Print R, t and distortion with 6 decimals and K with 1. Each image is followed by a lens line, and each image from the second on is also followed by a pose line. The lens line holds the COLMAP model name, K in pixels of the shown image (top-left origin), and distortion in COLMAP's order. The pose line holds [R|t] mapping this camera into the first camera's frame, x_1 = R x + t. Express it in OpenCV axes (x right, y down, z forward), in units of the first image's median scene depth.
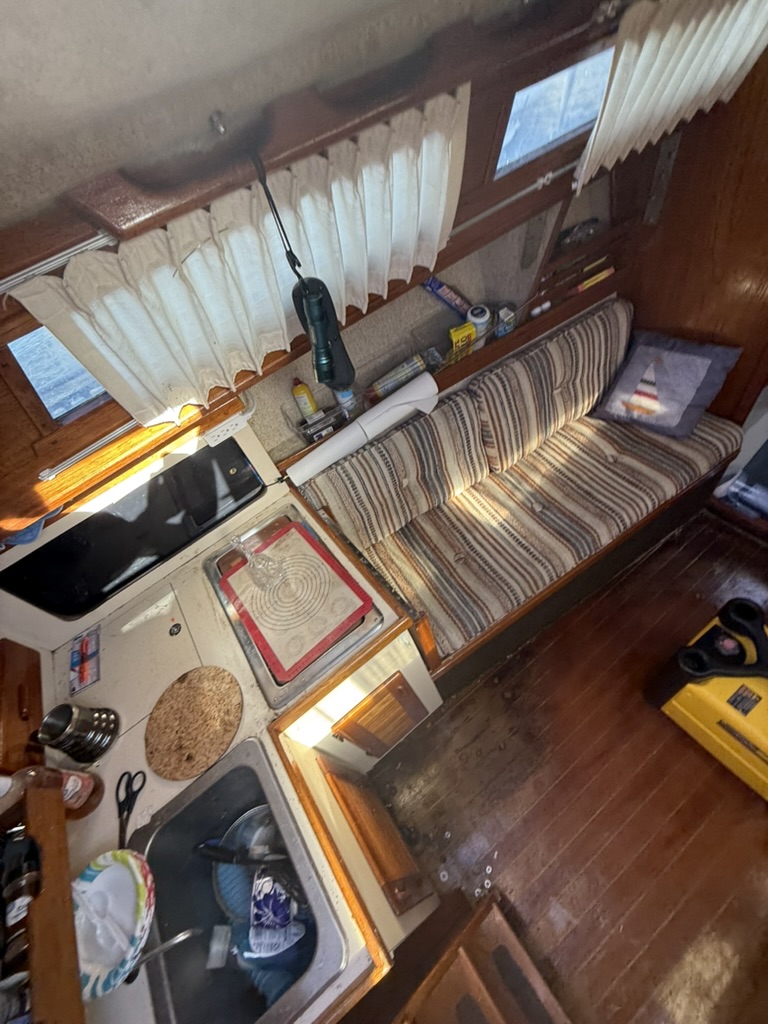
lens RADIAL K [[421.0, 0, 386.0], [0, 421.0, 504.0], [0, 0, 1]] dist [0.001555, -0.000162]
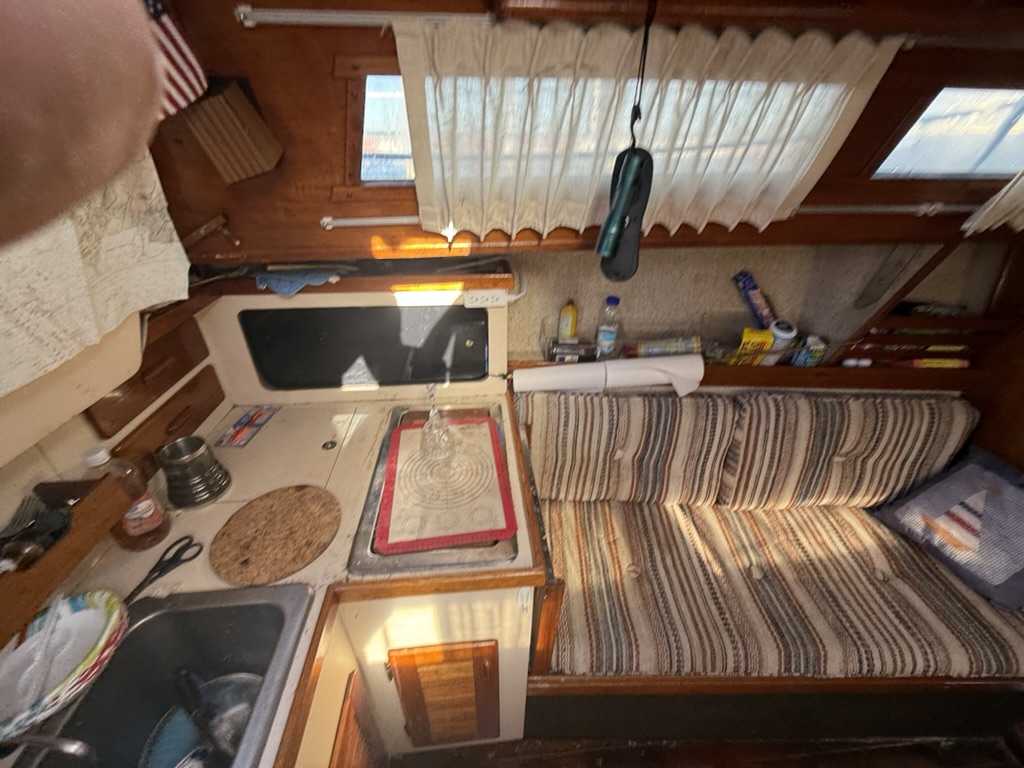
lens RADIAL K [[409.9, 0, 516.7], [0, 409.9, 382.7], [0, 0, 1]] dist [-0.000425, 0.000191]
pose [[0.832847, 0.468643, -0.294514, 0.056403], [-0.532908, 0.822717, -0.197853, 0.123453], [0.149579, 0.321730, 0.934942, 0.129032]]
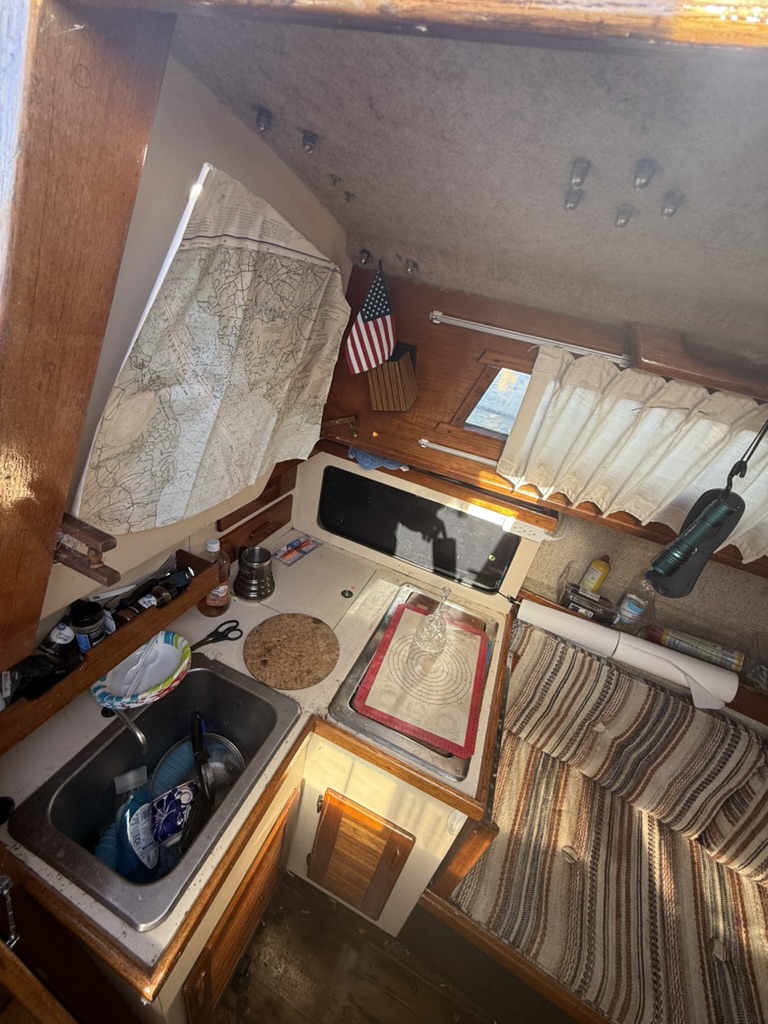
lens RADIAL K [[414.8, 0, 377.1], [0, 414.8, 503.7], [0, 0, 1]] dist [-0.001181, 0.000175]
pose [[0.457034, 0.688459, -0.563155, 0.001814], [-0.839746, 0.542678, -0.018079, 0.104385], [0.293166, 0.481170, 0.826153, -0.022172]]
